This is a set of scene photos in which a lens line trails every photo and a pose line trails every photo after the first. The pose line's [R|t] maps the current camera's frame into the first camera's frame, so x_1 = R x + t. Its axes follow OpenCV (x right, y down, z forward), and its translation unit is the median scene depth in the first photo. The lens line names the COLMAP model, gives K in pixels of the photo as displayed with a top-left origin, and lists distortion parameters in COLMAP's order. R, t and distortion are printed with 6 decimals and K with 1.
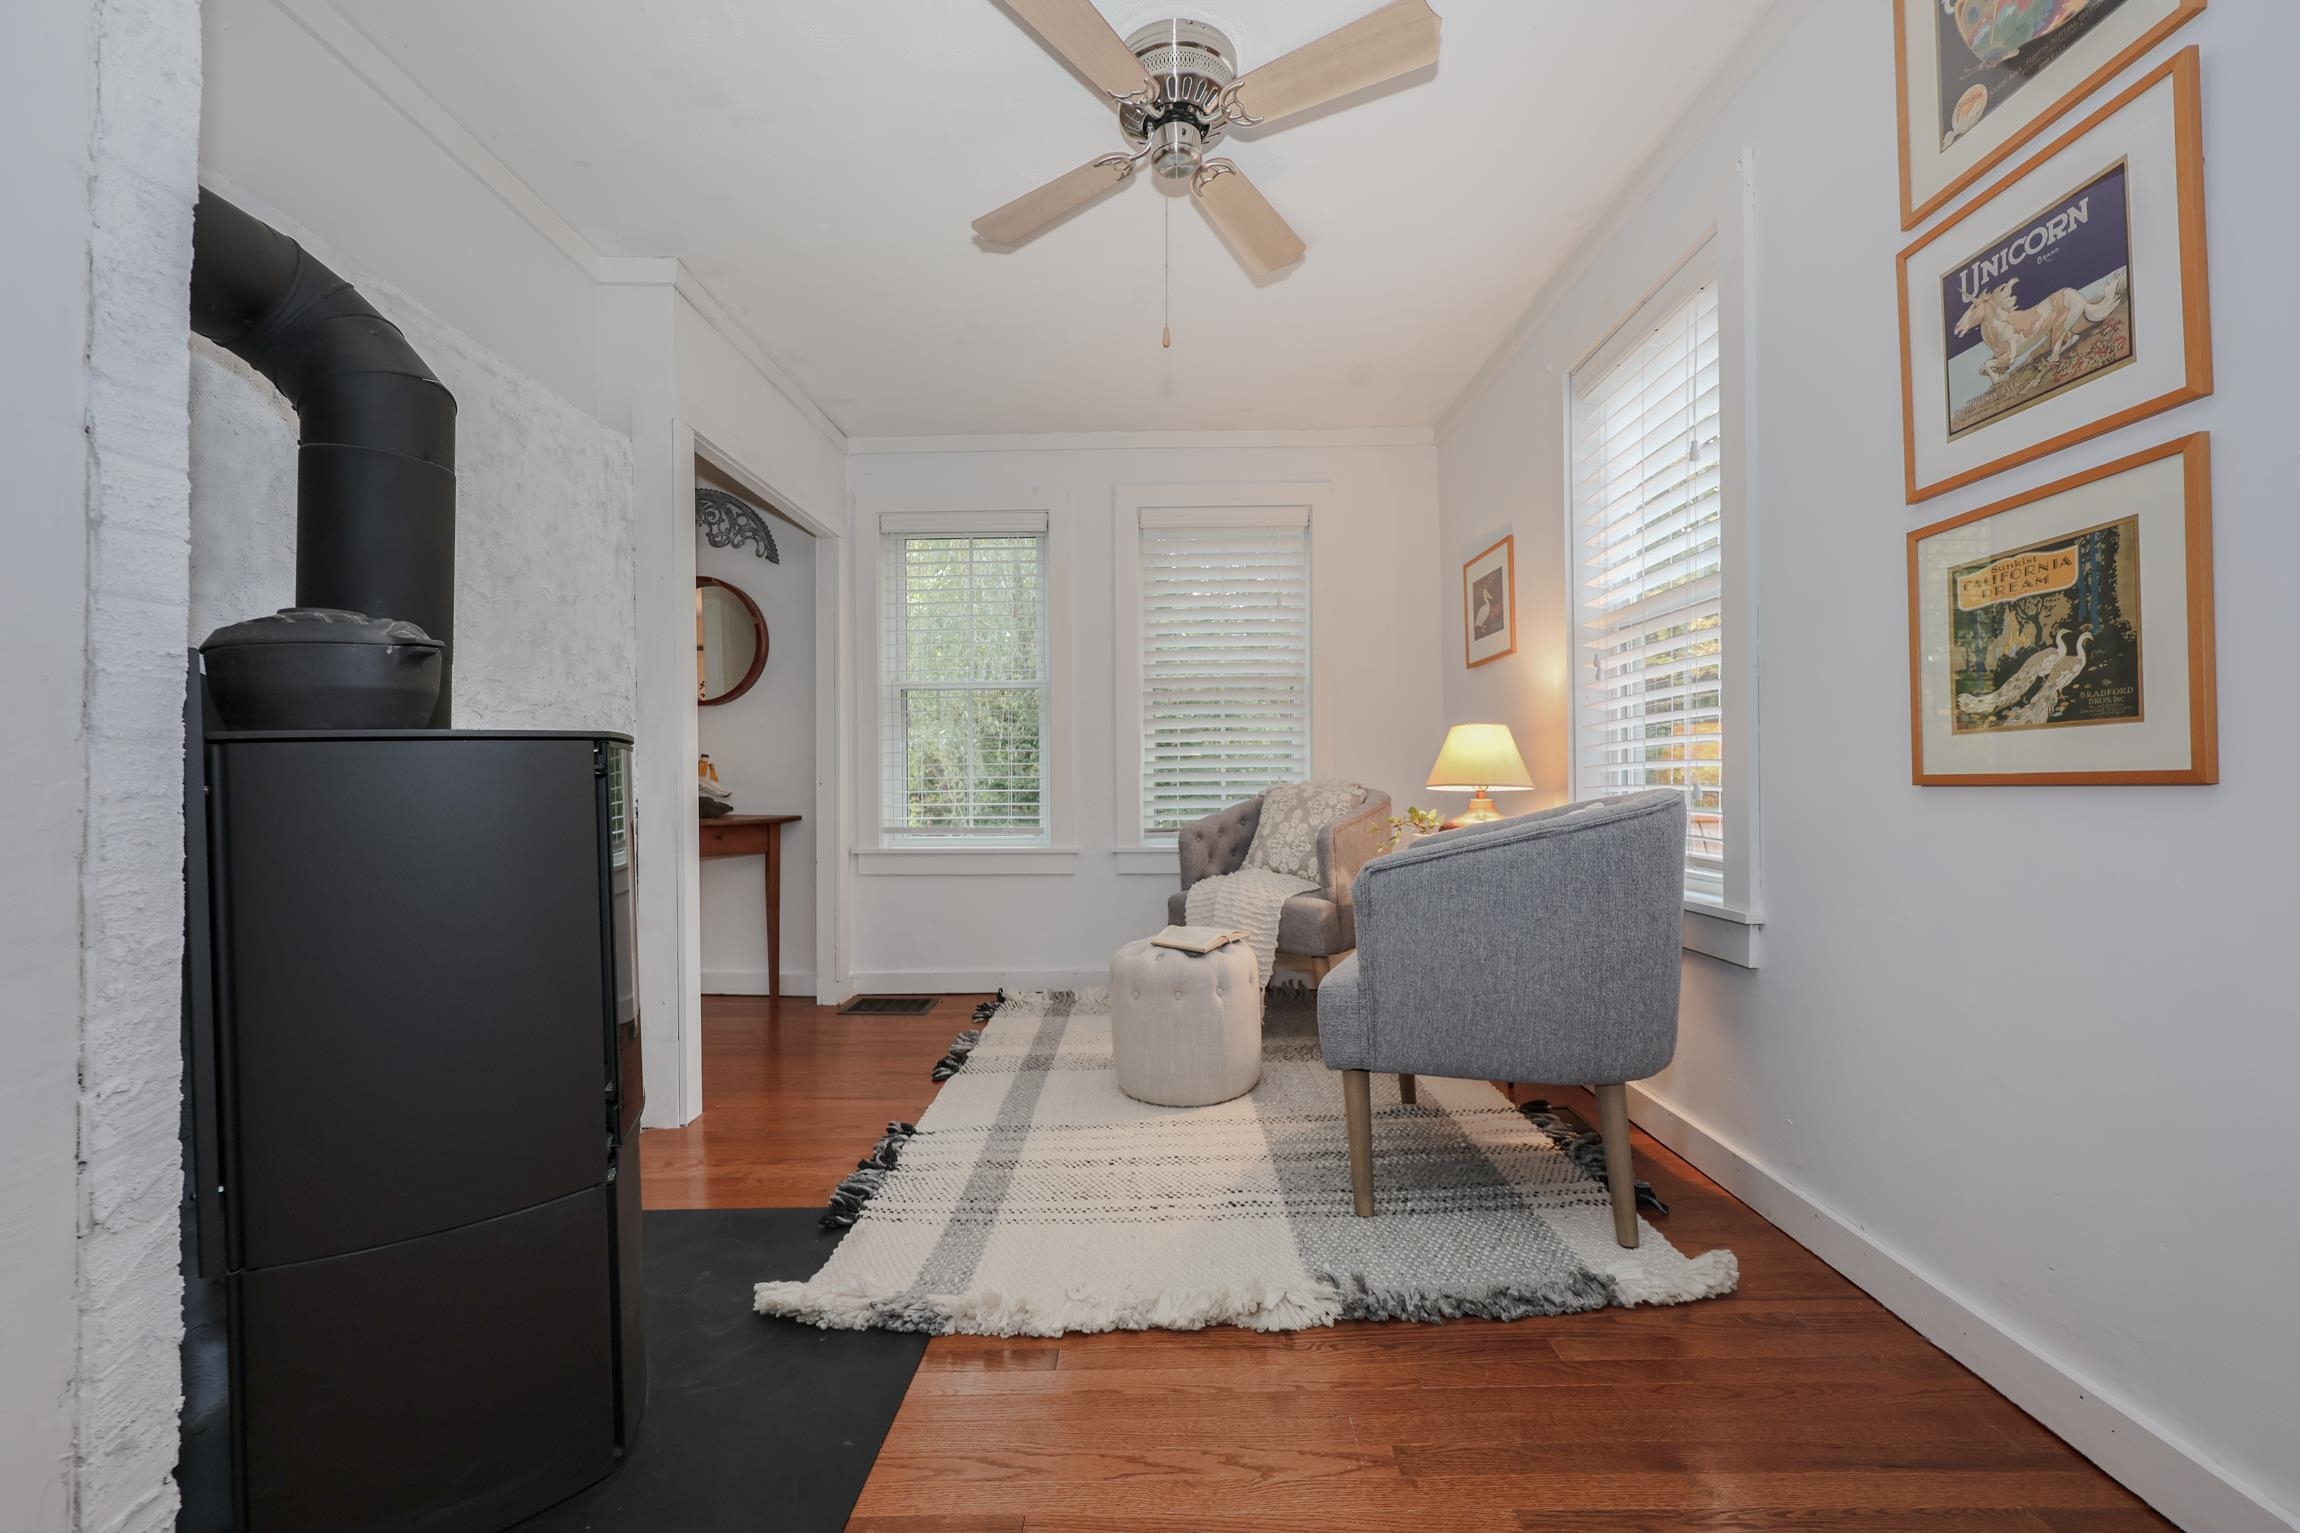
lens RADIAL K [[946.1, 0, 1153.9], [0, 946.1, 767.5], [0, 0, 1]] dist [-0.001834, -0.001009]
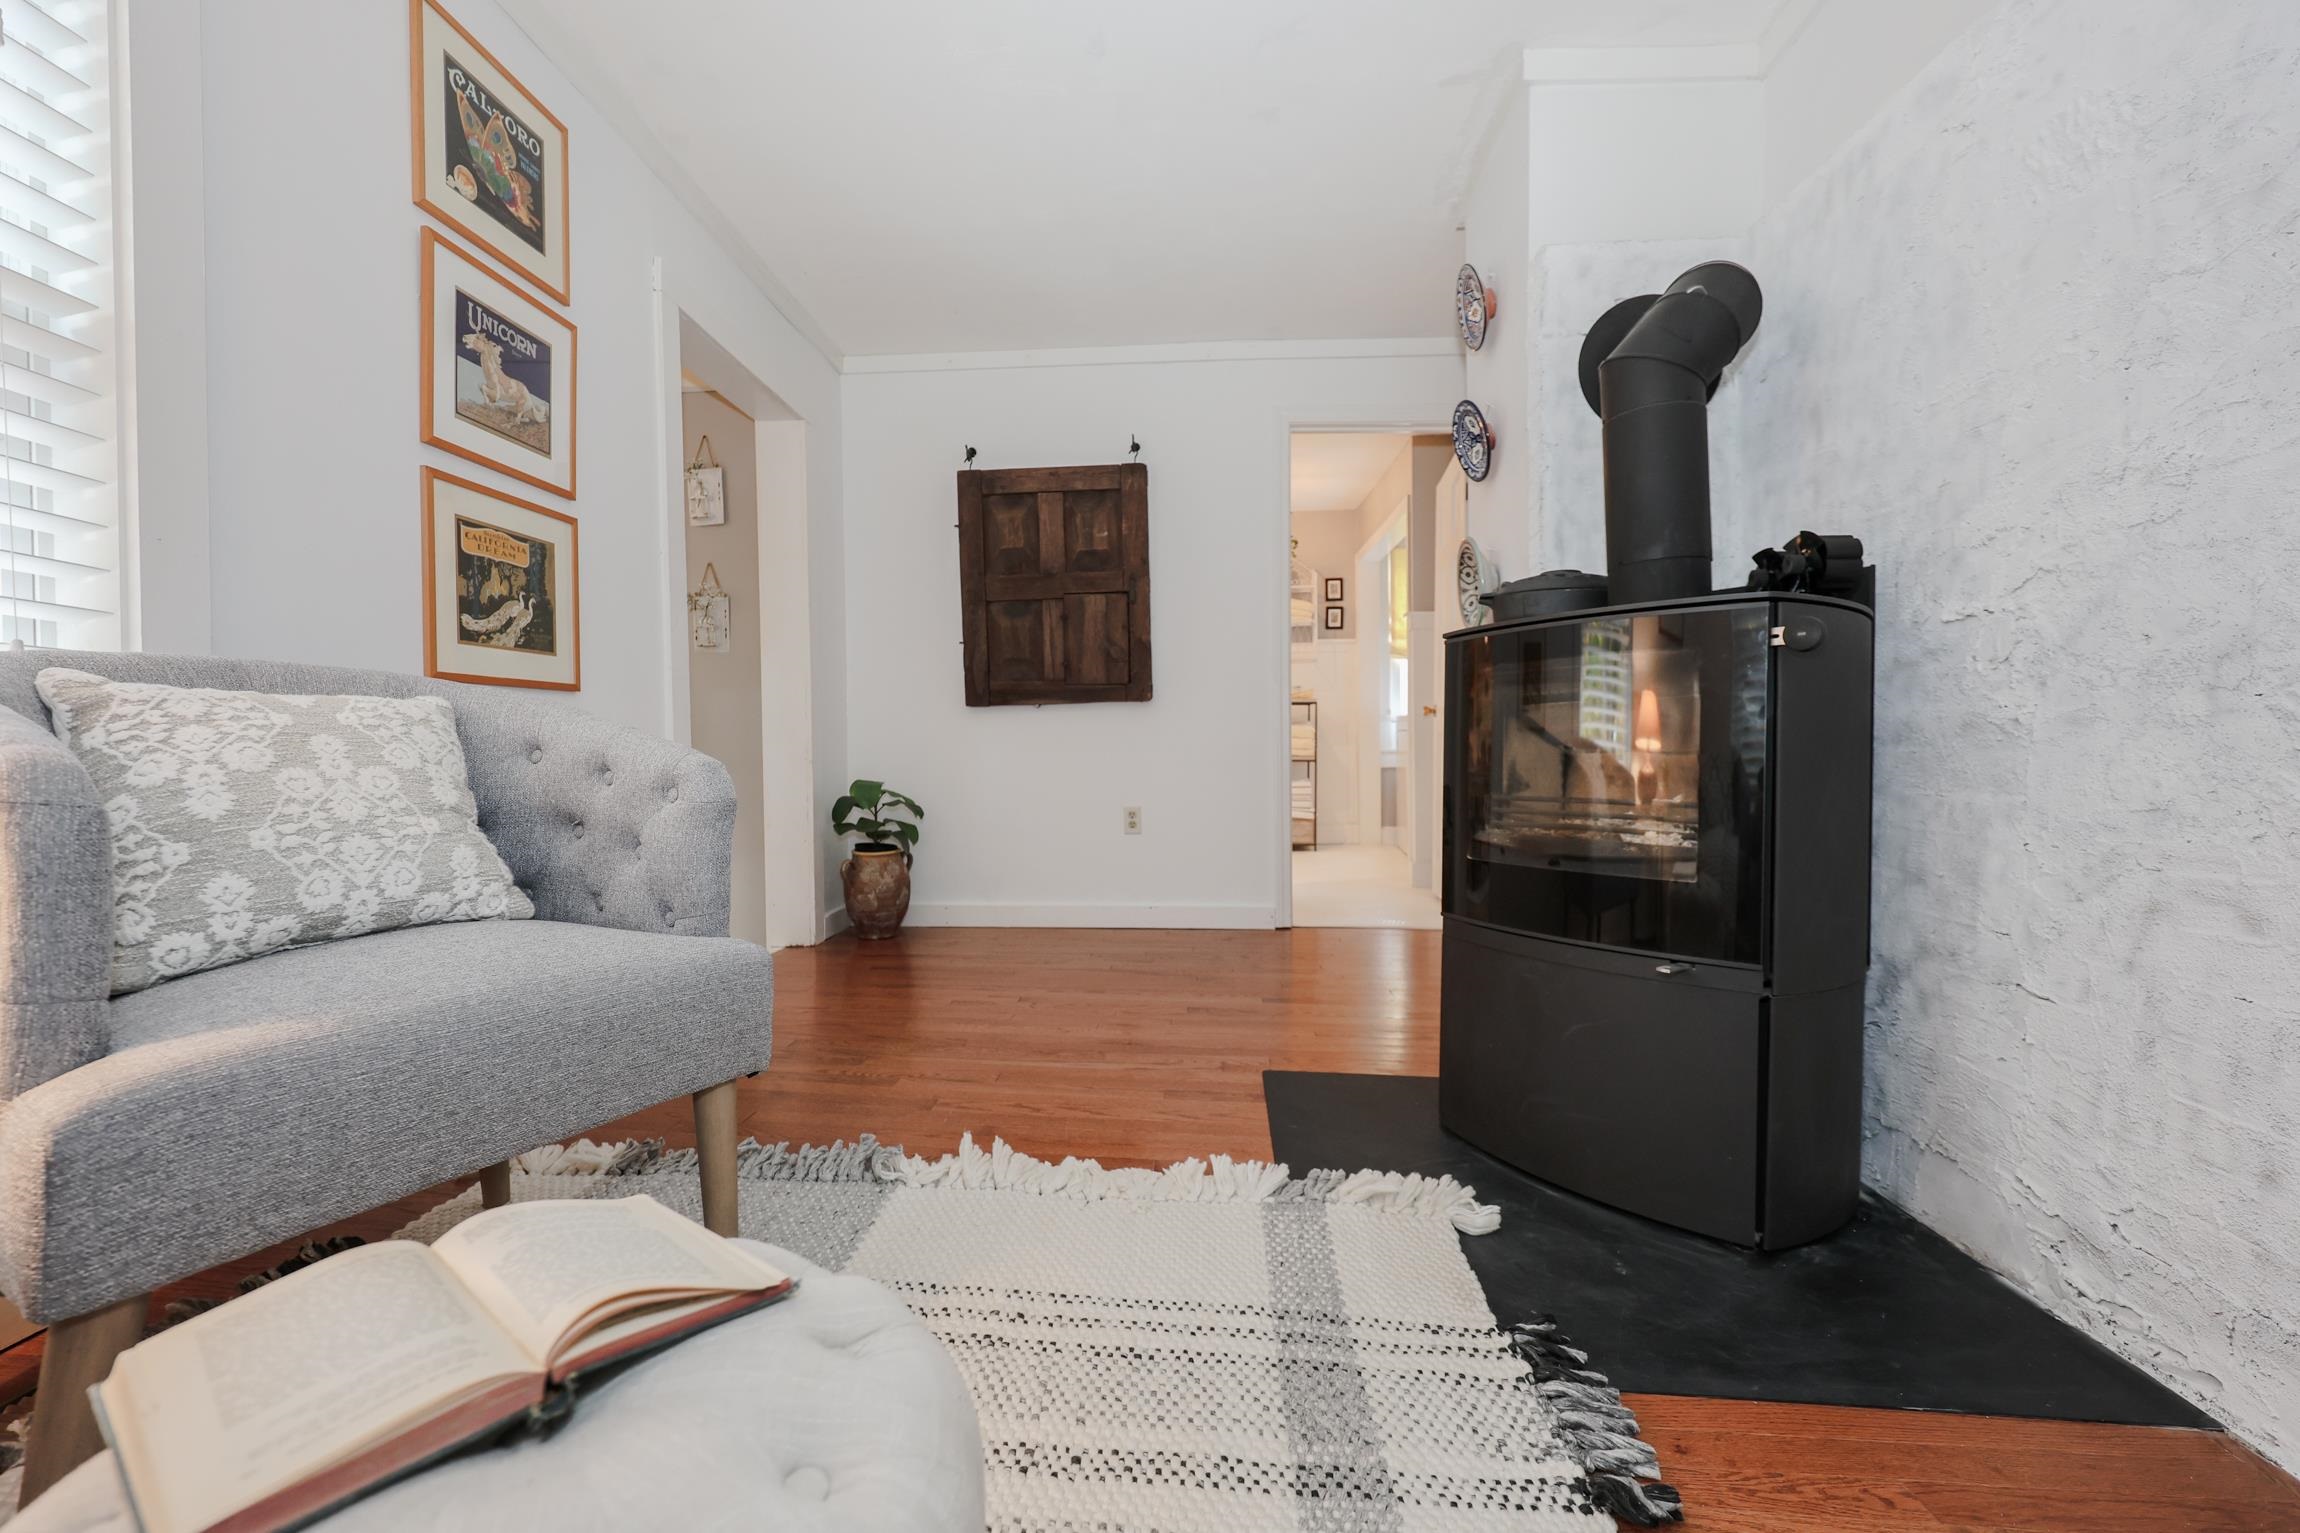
lens RADIAL K [[946.1, 0, 1145.9], [0, 946.1, 765.4], [0, 0, 1]] dist [-0.001834, -0.001009]
pose [[-0.998482, 0.014266, 0.053193, -0.178862], [0.014368, 0.999896, 0.001545, 0.156249], [-0.053166, 0.002307, -0.998583, 2.427320]]
